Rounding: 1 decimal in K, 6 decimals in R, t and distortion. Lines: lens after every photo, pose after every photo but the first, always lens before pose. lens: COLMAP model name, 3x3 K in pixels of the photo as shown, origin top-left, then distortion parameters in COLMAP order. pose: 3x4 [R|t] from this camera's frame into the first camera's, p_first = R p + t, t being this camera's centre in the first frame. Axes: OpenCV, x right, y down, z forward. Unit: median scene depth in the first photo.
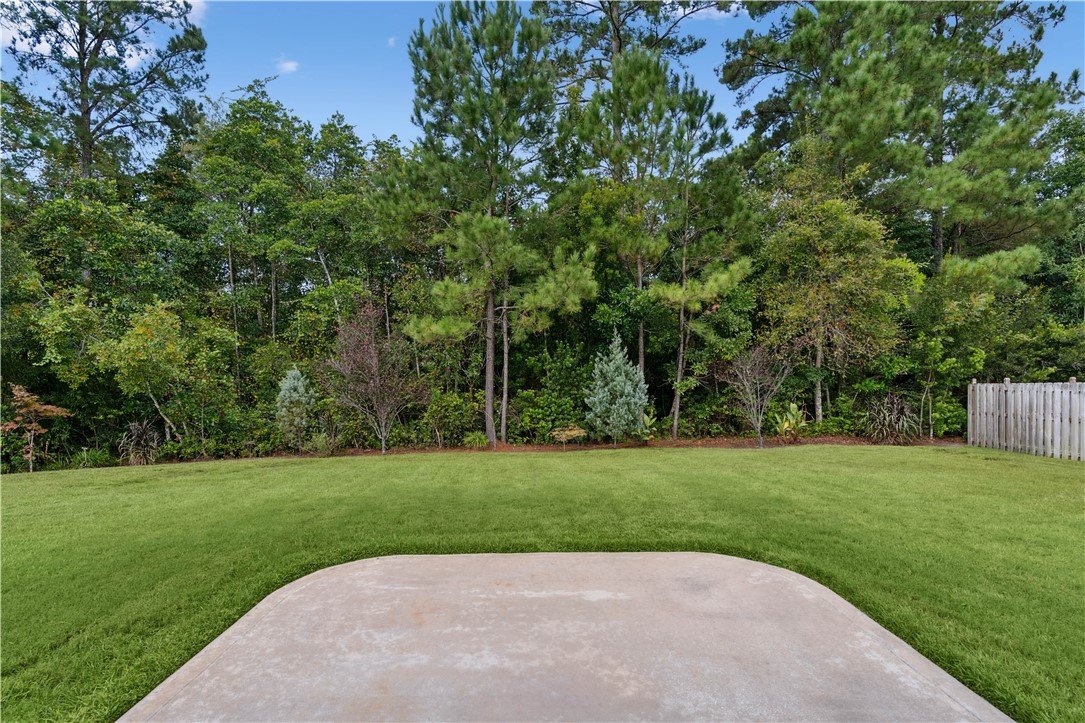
lens RADIAL K [[515.5, 0, 520.8], [0, 515.5, 374.8], [0, 0, 1]] dist [-0.001769, 0.000973]
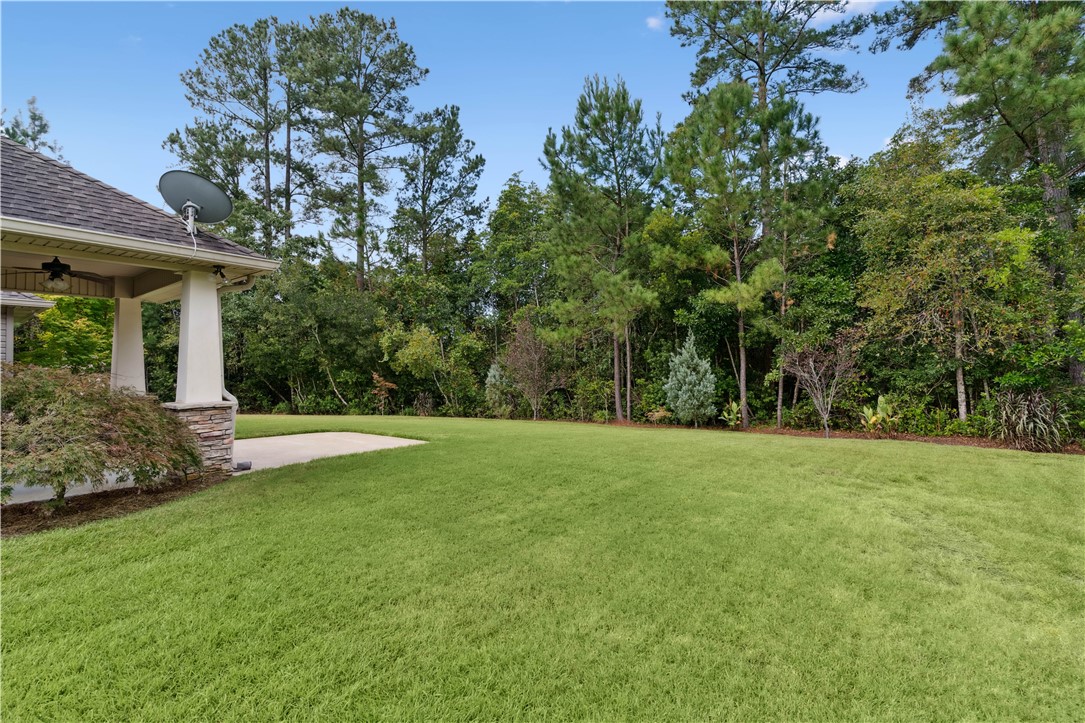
lens RADIAL K [[515.5, 0, 547.6], [0, 515.5, 366.3], [0, 0, 1]] dist [-0.001769, 0.000973]
pose [[0.775313, -0.004441, -0.631562, 0.675943], [-0.002980, 0.999938, -0.010690, 0.012040], [0.631570, 0.010171, 0.775252, -0.136483]]
